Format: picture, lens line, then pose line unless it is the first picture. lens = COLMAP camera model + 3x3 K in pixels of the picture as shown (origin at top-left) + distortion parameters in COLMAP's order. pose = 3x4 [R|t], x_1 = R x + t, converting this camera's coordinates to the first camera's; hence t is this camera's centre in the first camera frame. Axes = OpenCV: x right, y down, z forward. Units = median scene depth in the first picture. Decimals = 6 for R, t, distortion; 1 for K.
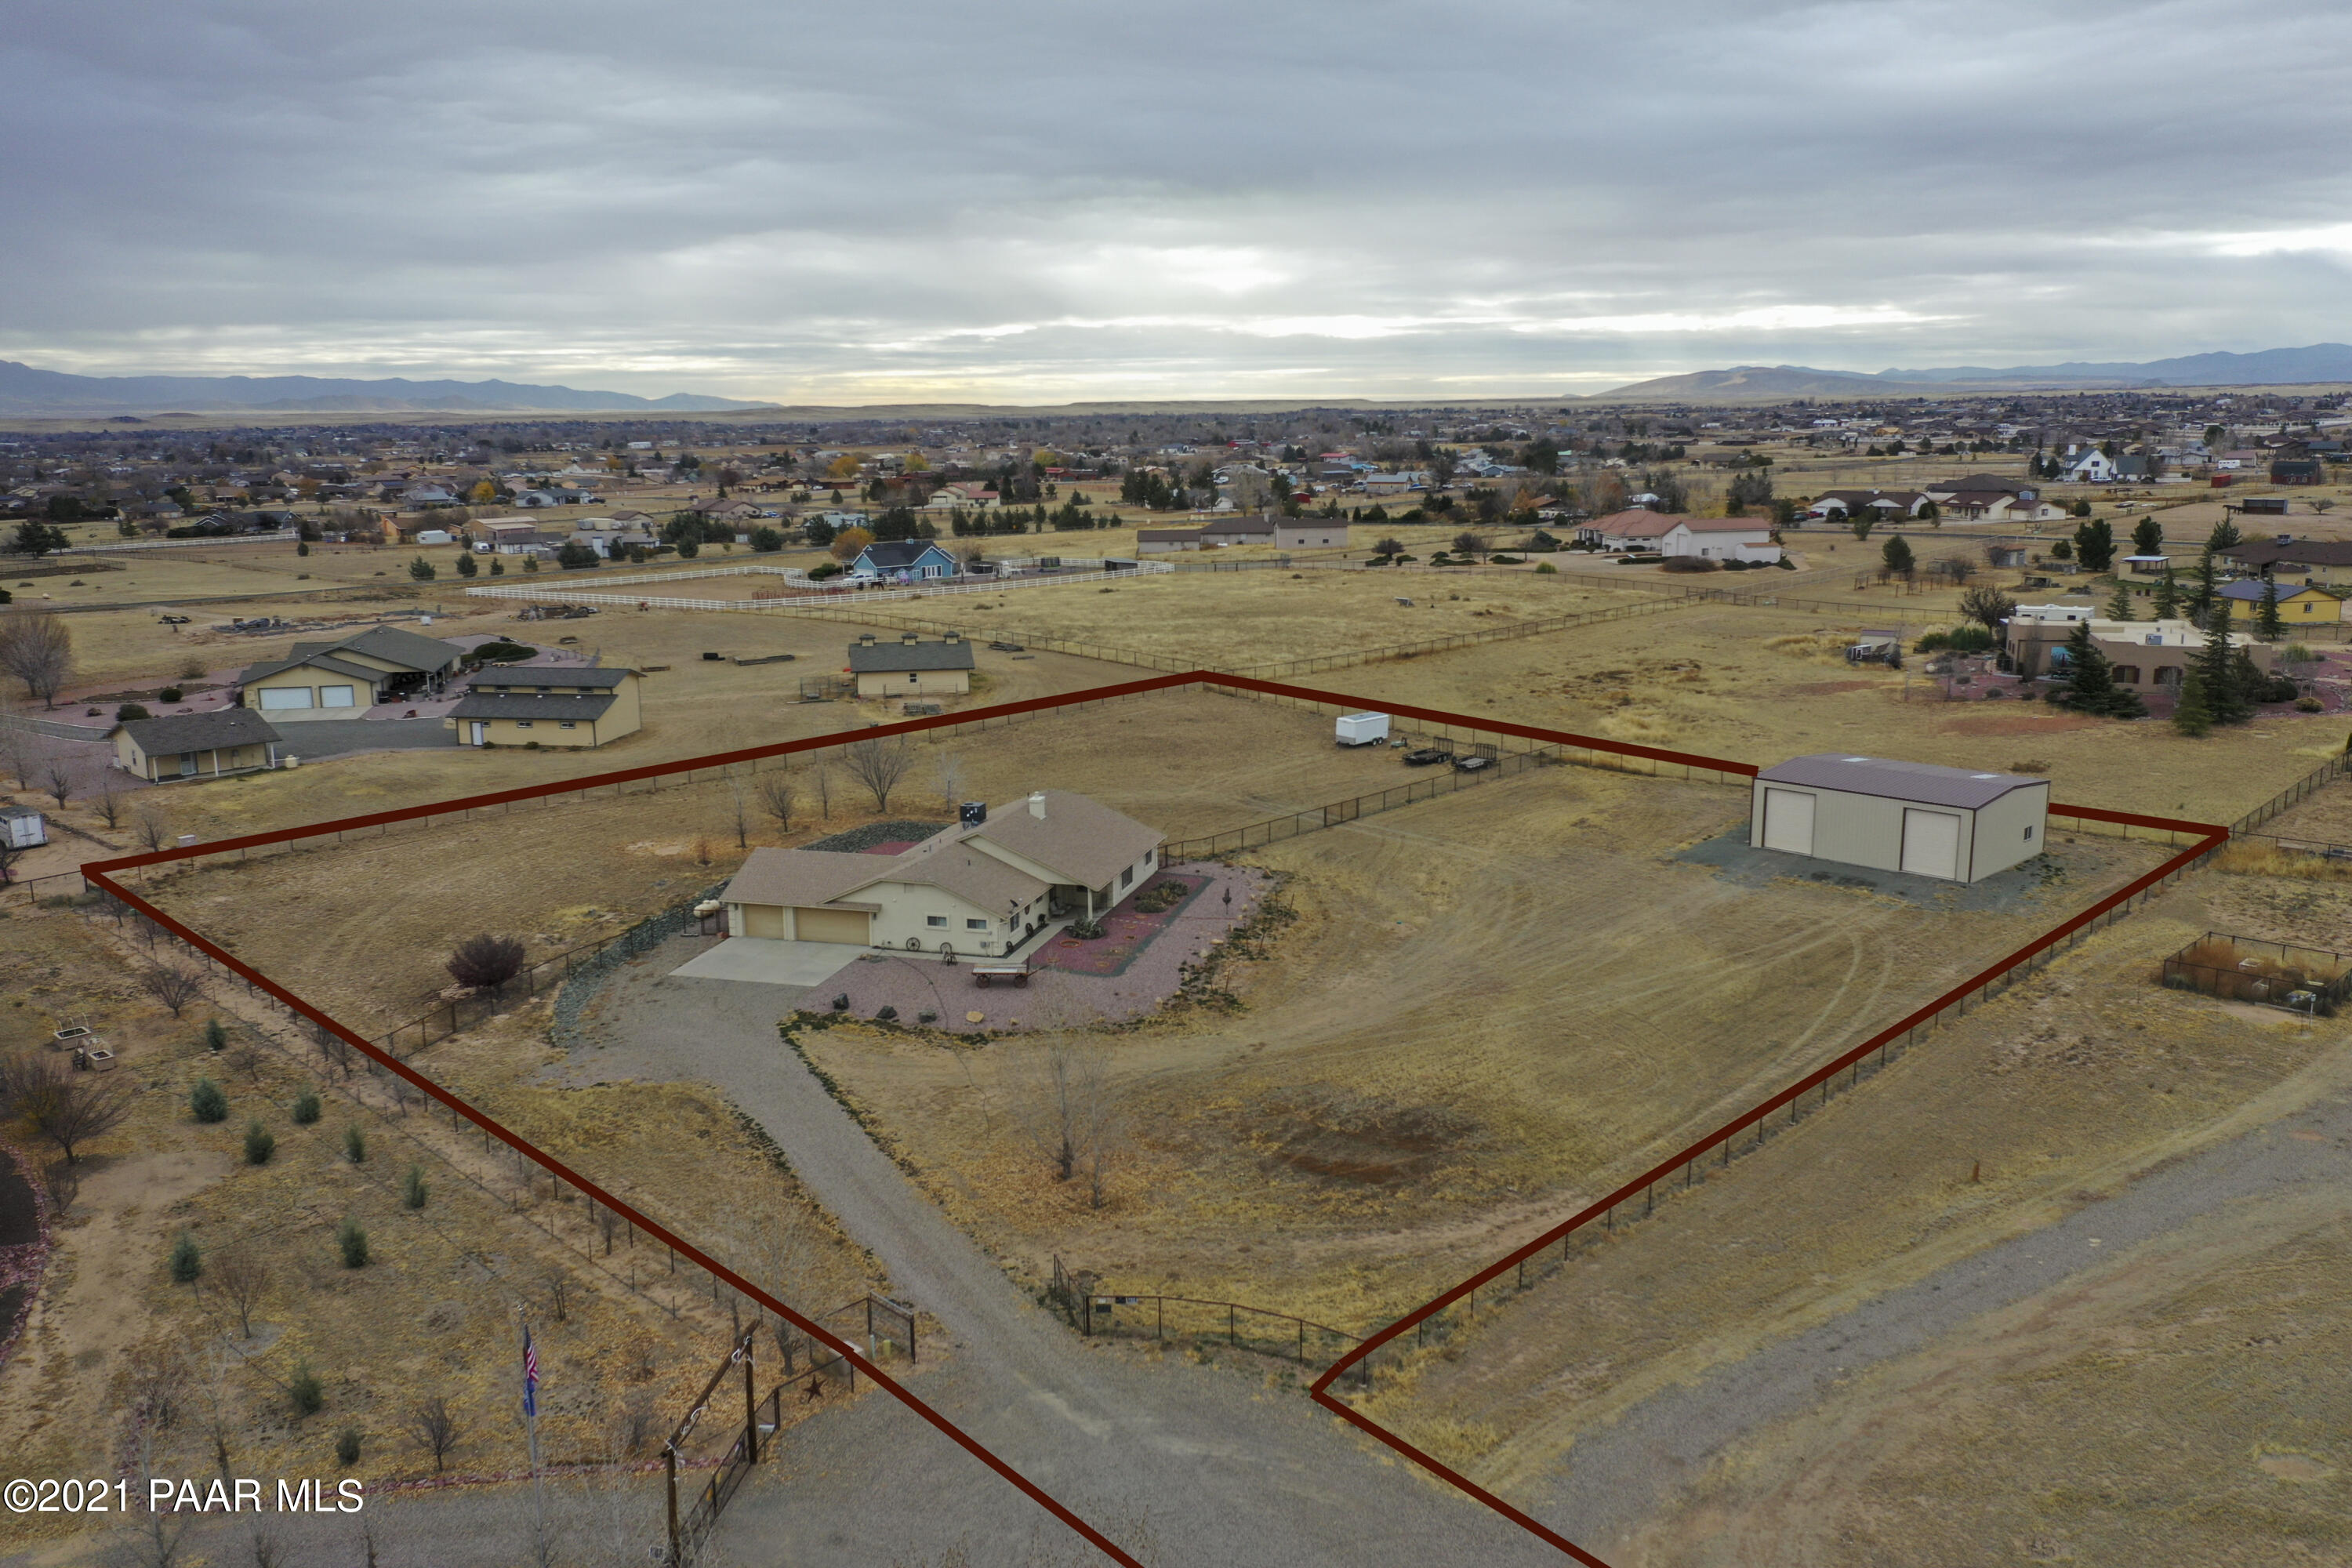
lens RADIAL K [[1857.2, 0, 1168.9], [0, 1857.2, 747.1], [0, 0, 1]] dist [0.003747, -0.000872]
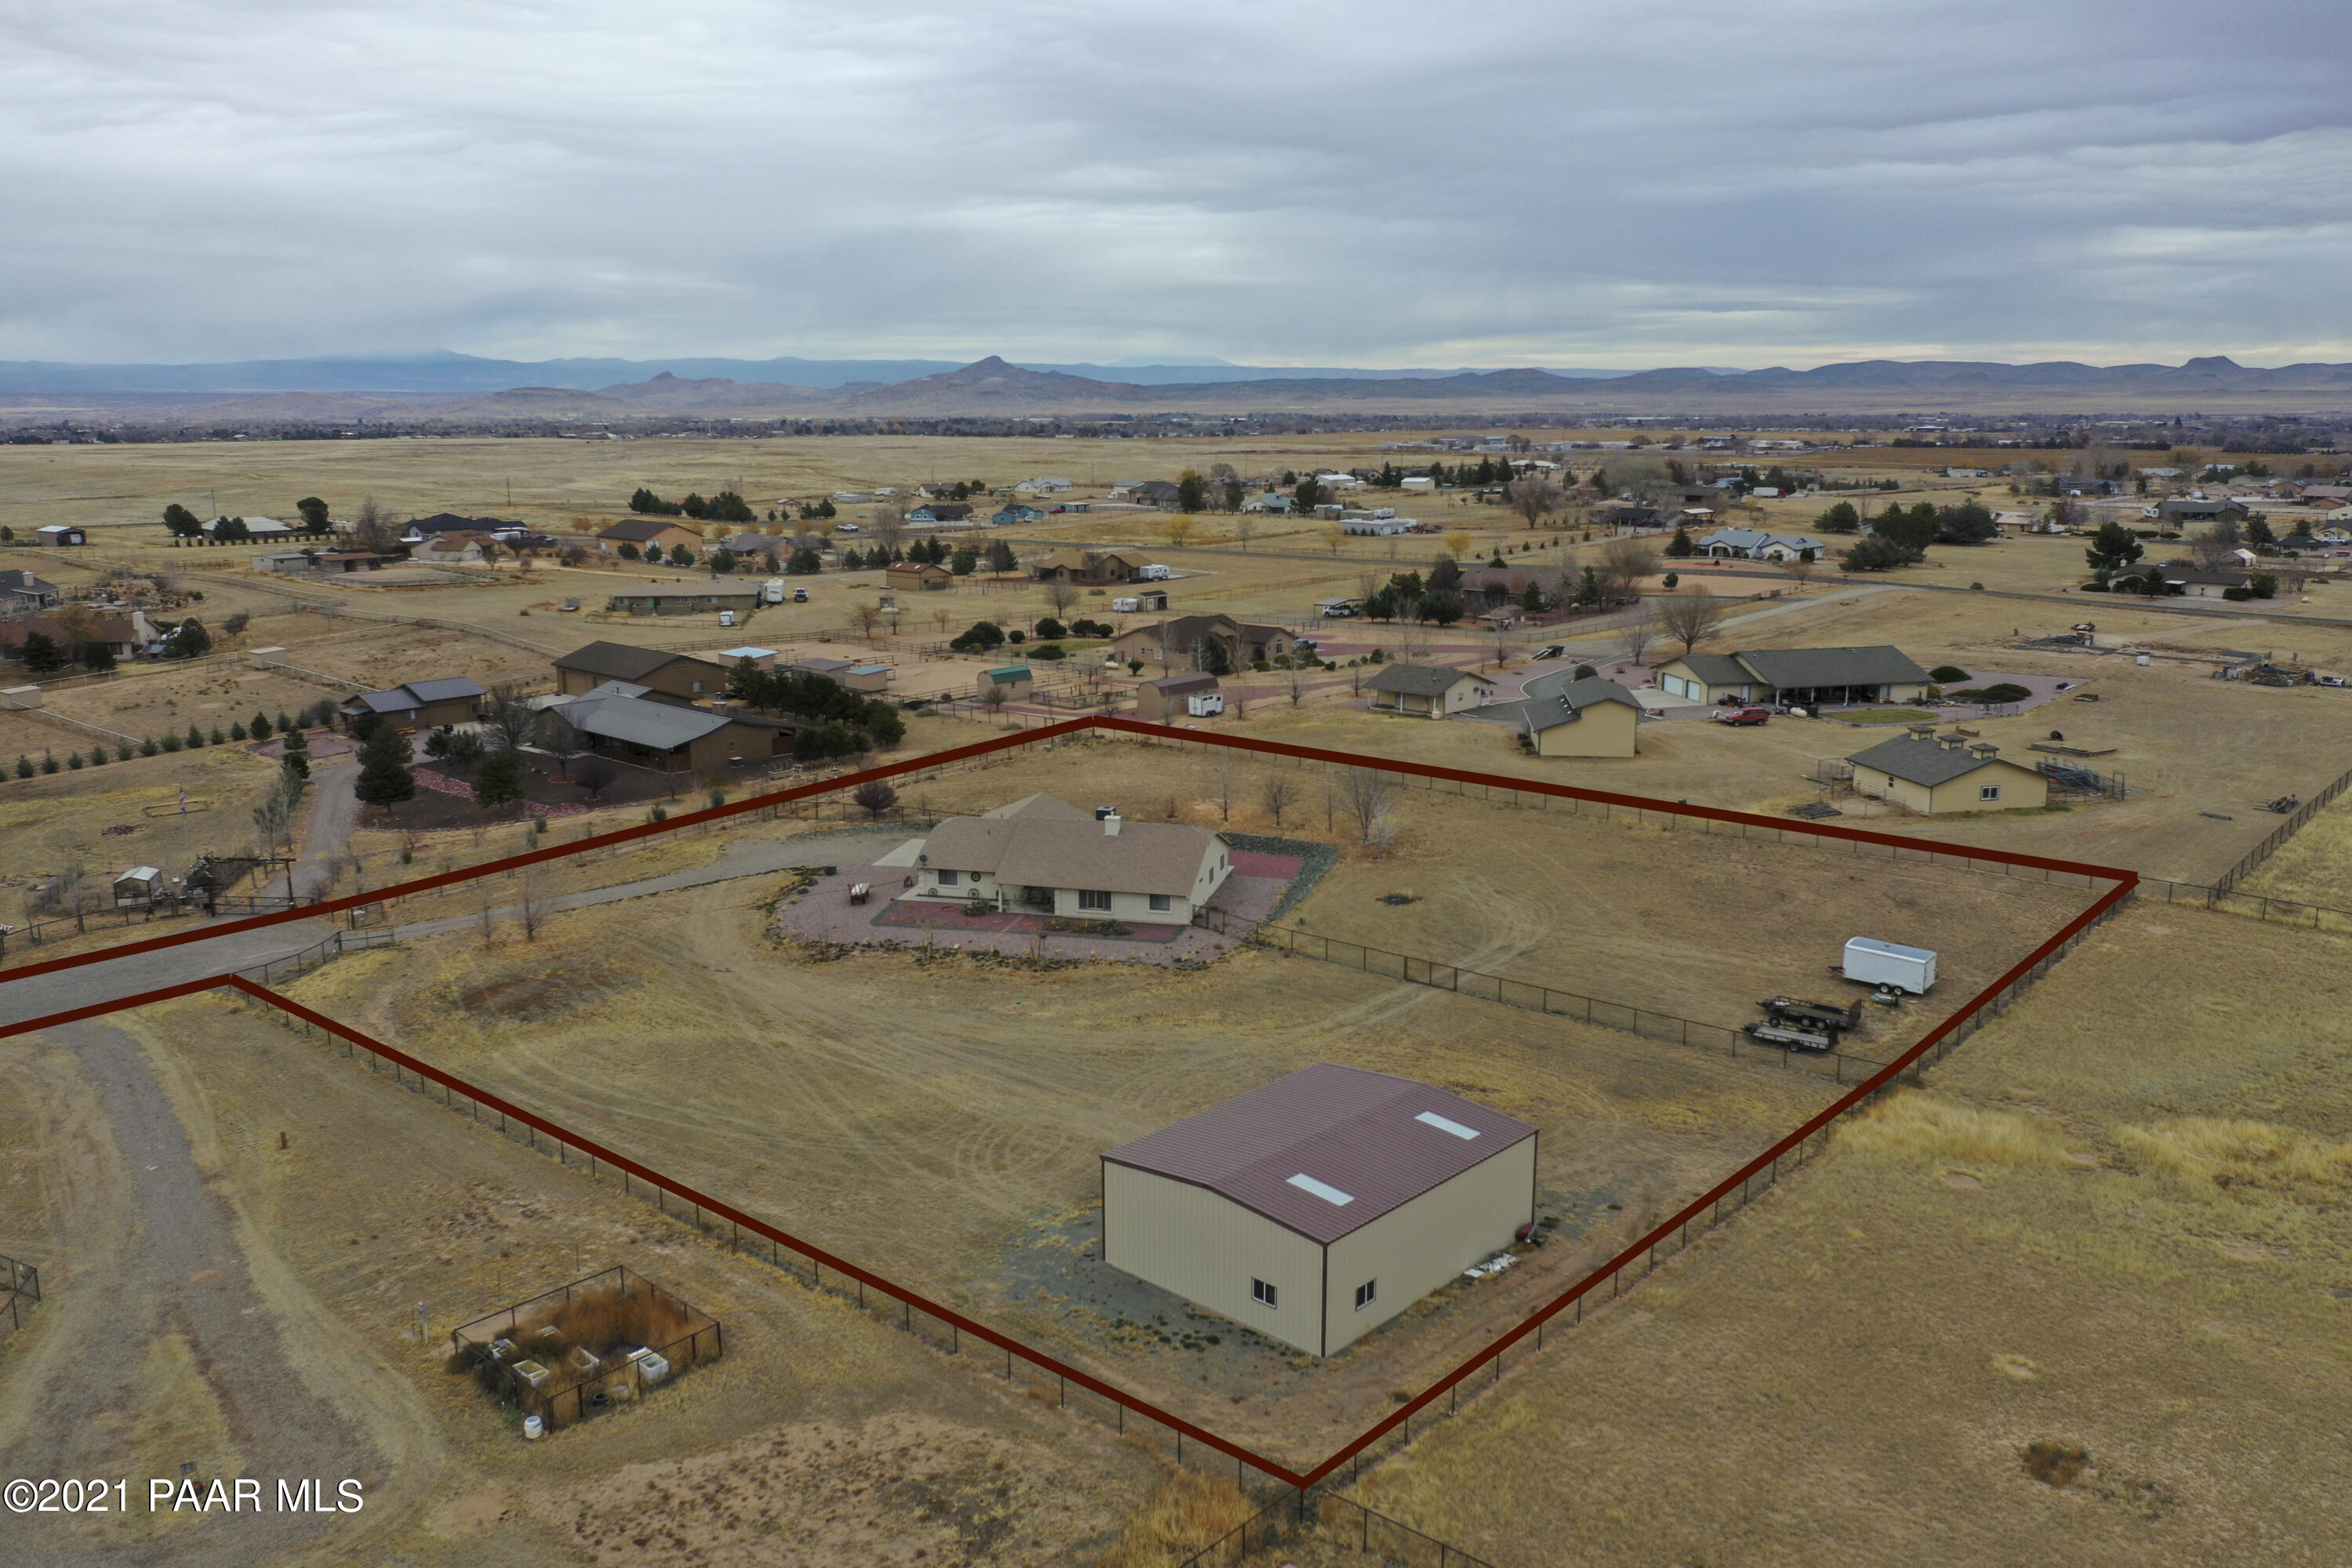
lens RADIAL K [[1830.8, 0, 1176.8], [0, 1830.8, 853.3], [0, 0, 1]] dist [0.010012, -0.005008]
pose [[0.045213, 0.256503, -0.965485, 1.160858], [-0.179630, 0.952808, 0.244723, -0.265838], [0.982695, 0.162365, 0.089155, 1.046189]]
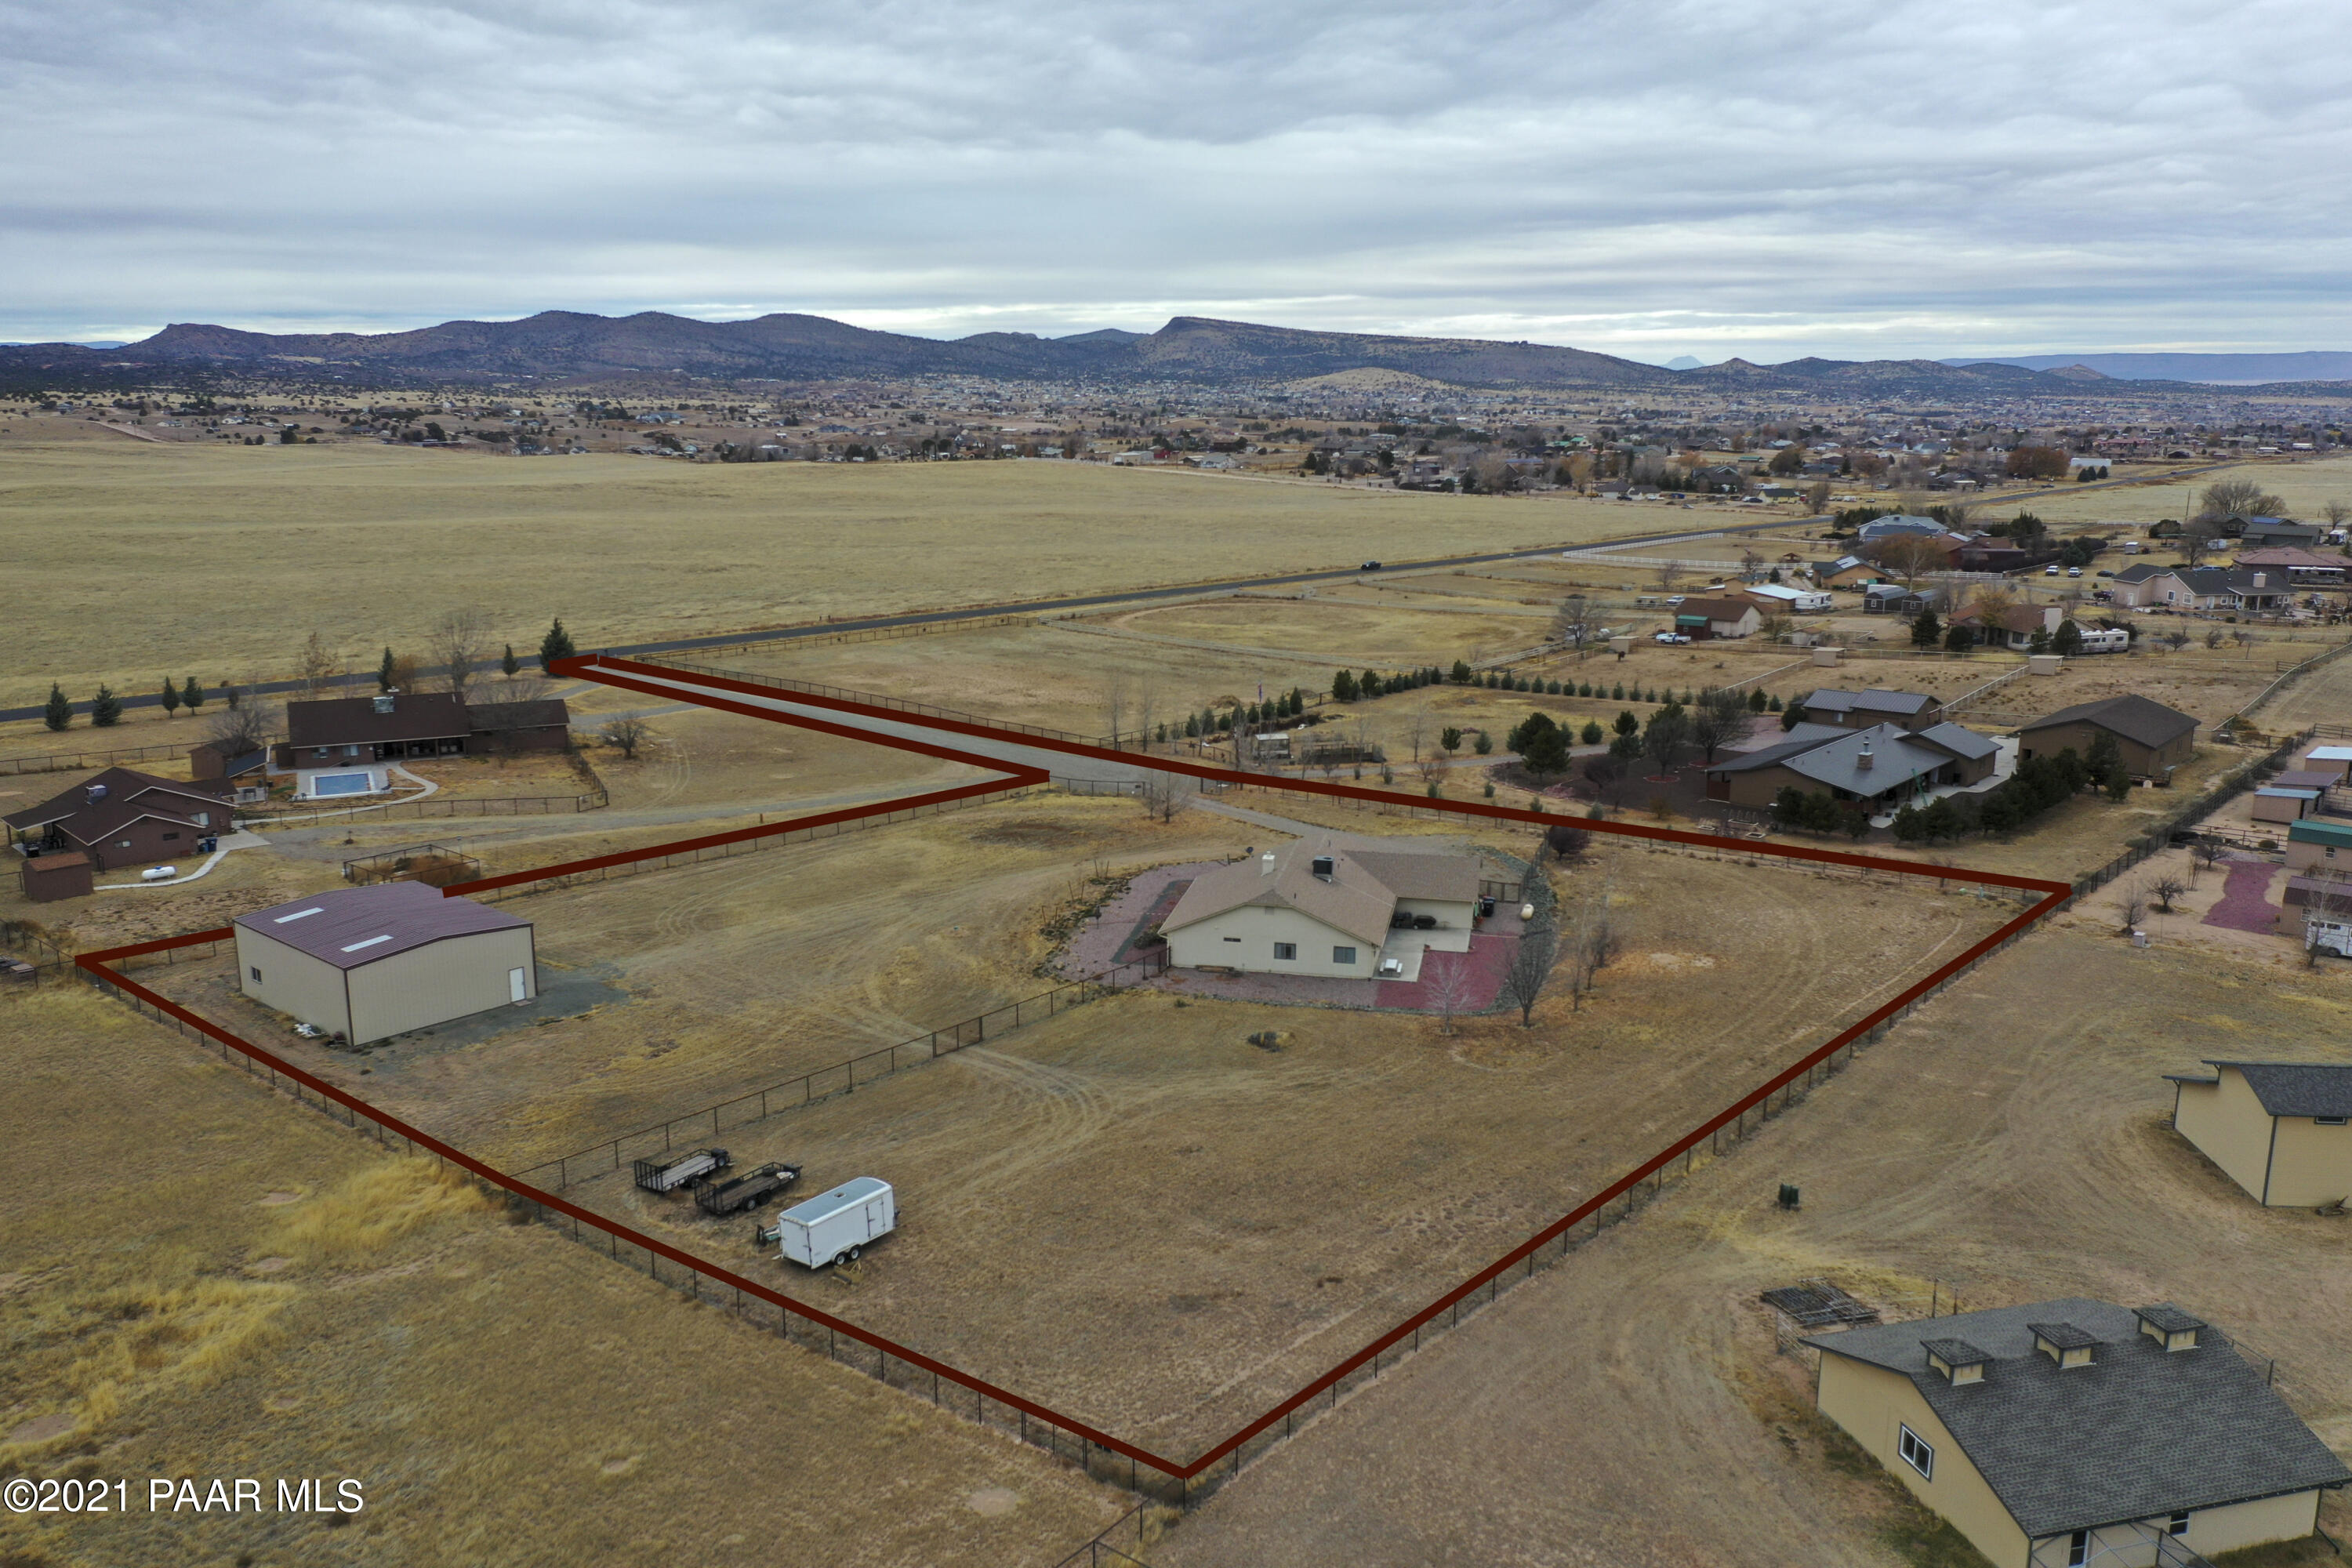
lens RADIAL K [[1834.2, 0, 1168.4], [0, 1834.2, 819.6], [0, 0, 1]] dist [0.009255, -0.000473]
pose [[-0.997022, 0.022193, -0.073852, 0.076814], [-0.009675, 0.914128, 0.405311, -0.488093], [0.076505, 0.404818, -0.911191, 2.211161]]
